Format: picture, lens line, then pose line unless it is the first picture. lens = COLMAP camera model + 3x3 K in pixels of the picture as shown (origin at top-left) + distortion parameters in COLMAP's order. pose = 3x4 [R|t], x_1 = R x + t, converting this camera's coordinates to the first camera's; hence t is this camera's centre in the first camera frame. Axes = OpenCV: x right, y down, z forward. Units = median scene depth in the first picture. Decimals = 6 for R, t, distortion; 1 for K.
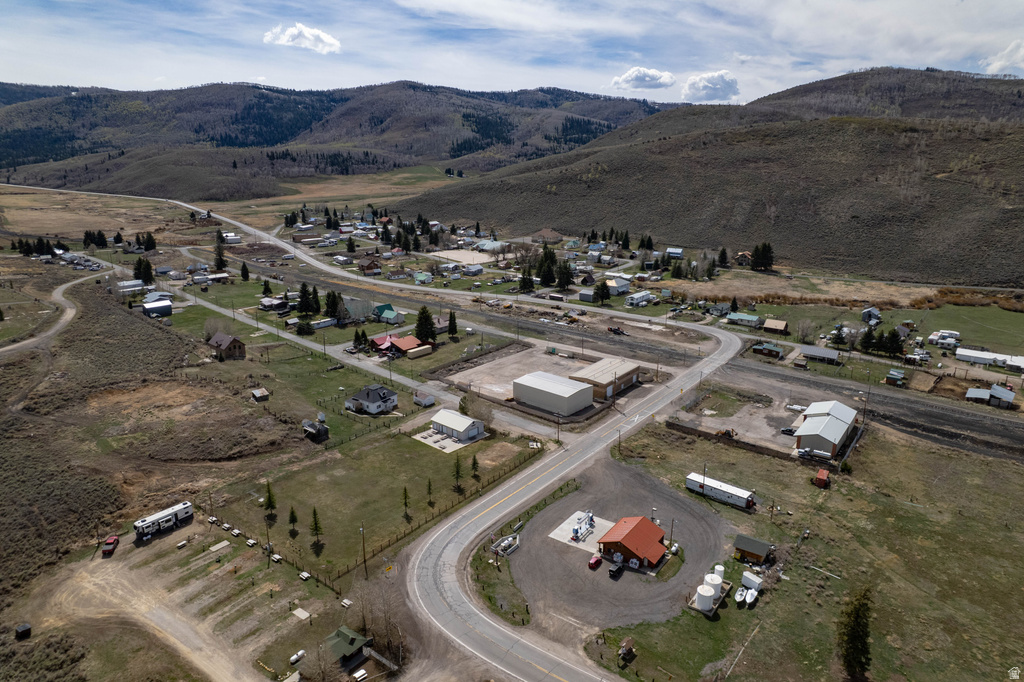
lens RADIAL K [[656.0, 0, 512.0], [0, 656.0, 341.0], [0, 0, 1]] dist [-0.080088, 0.083300]
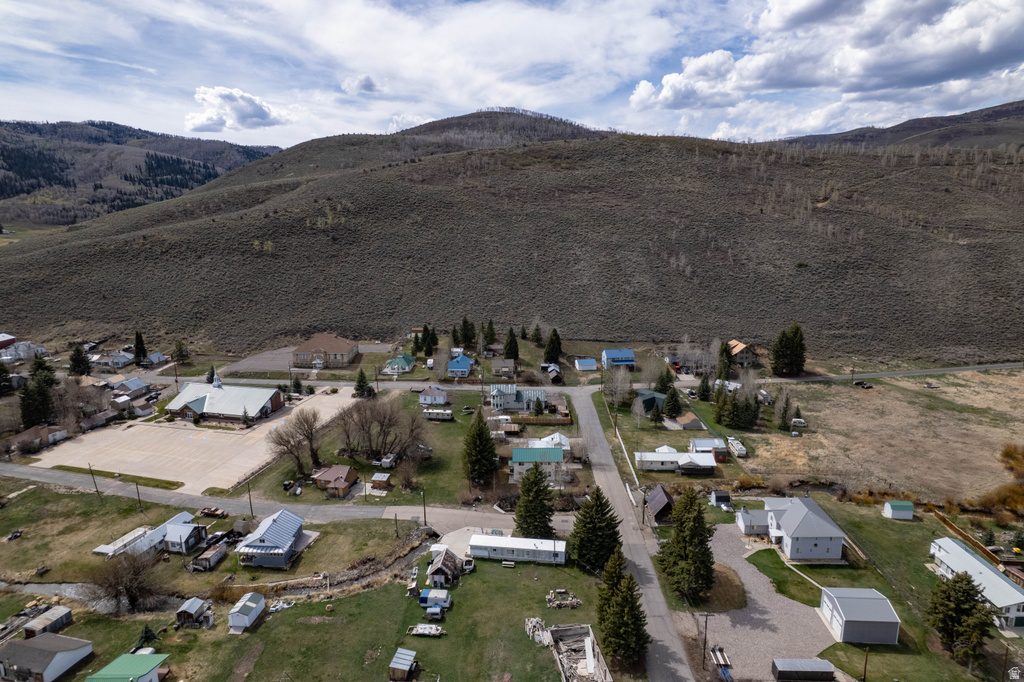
lens RADIAL K [[656.0, 0, 512.0], [0, 656.0, 341.0], [0, 0, 1]] dist [-0.080088, 0.083300]
pose [[0.815630, -0.128760, 0.564064, -0.044954], [0.167423, 0.985737, -0.017077, -0.062650], [-0.553820, 0.108366, 0.825554, 0.251469]]
